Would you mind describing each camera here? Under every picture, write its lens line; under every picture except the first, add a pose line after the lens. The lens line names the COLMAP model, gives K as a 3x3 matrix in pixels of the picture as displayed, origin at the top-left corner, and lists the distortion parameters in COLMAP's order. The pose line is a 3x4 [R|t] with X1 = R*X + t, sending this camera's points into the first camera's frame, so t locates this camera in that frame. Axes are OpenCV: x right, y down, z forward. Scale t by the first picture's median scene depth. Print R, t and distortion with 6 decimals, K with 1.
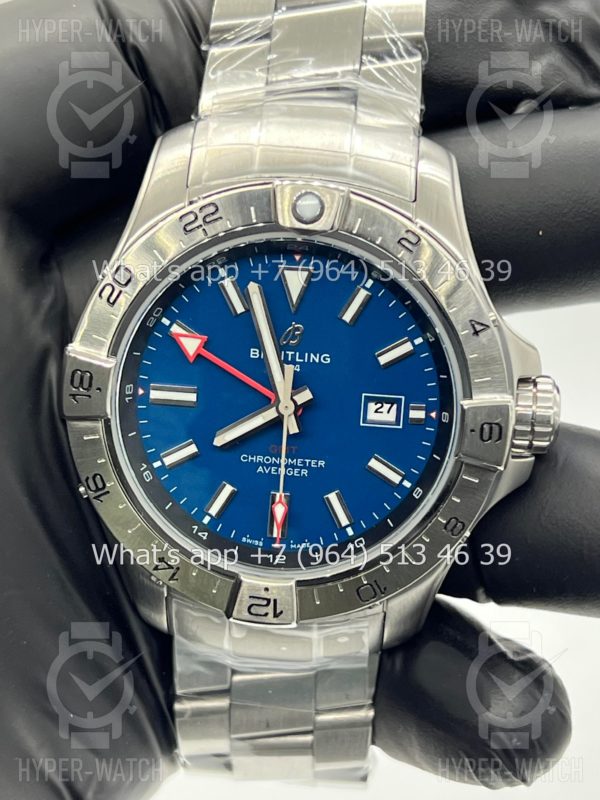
lens RADIAL K [[1851.3, 0, 296.8], [0, 1851.3, 403.8], [0, 0, 1]] dist [0.137540, 0.000000]
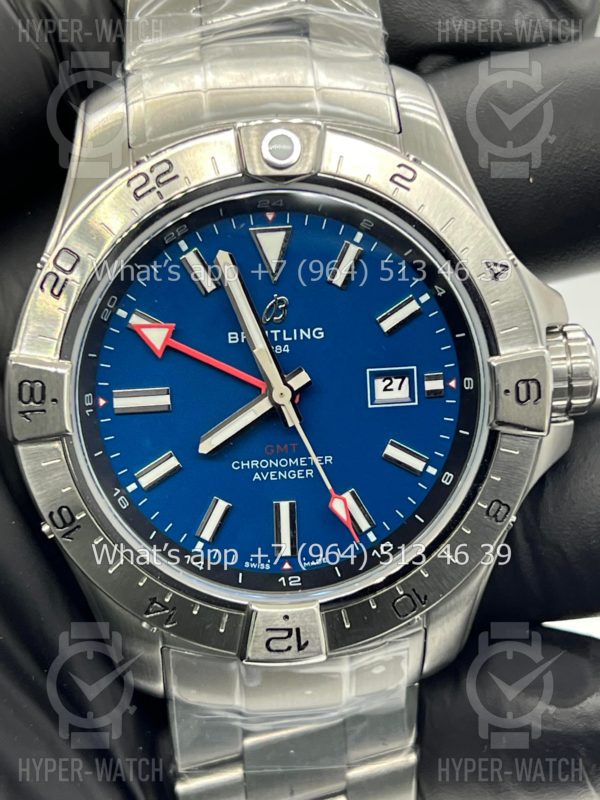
lens RADIAL K [[1851.3, 0, 306.5], [0, 1851.3, 395.3], [0, 0, 1]] dist [0.137540, 0.000000]
pose [[0.986490, -0.127822, 0.102463, -0.078817], [0.135303, 0.988349, -0.069705, 0.060846], [-0.092360, 0.082626, 0.992292, 0.170925]]
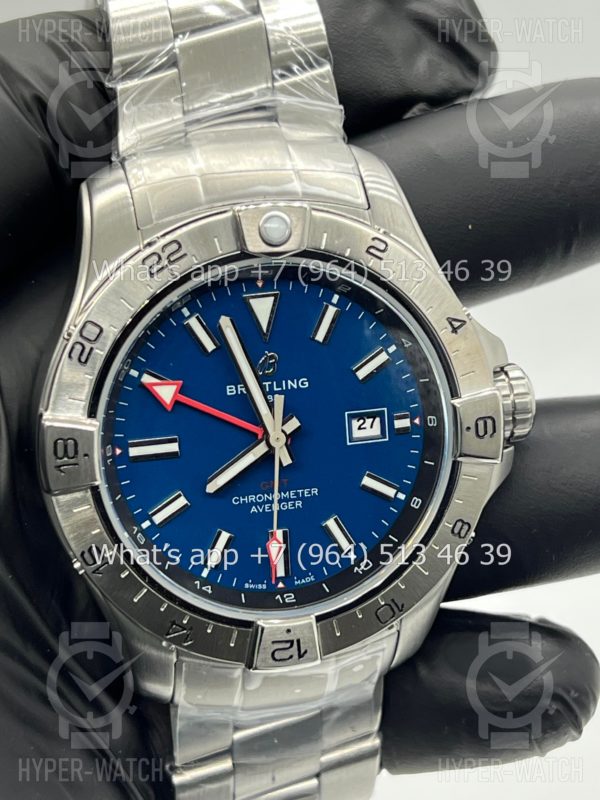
lens RADIAL K [[1851.3, 0, 299.4], [0, 1851.3, 397.7], [0, 0, 1]] dist [0.137540, 0.000000]
pose [[0.954880, -0.171022, 0.242809, -0.221202], [0.178402, 0.983920, -0.008570, -0.008918], [-0.237439, 0.051501, 0.970036, 0.064420]]
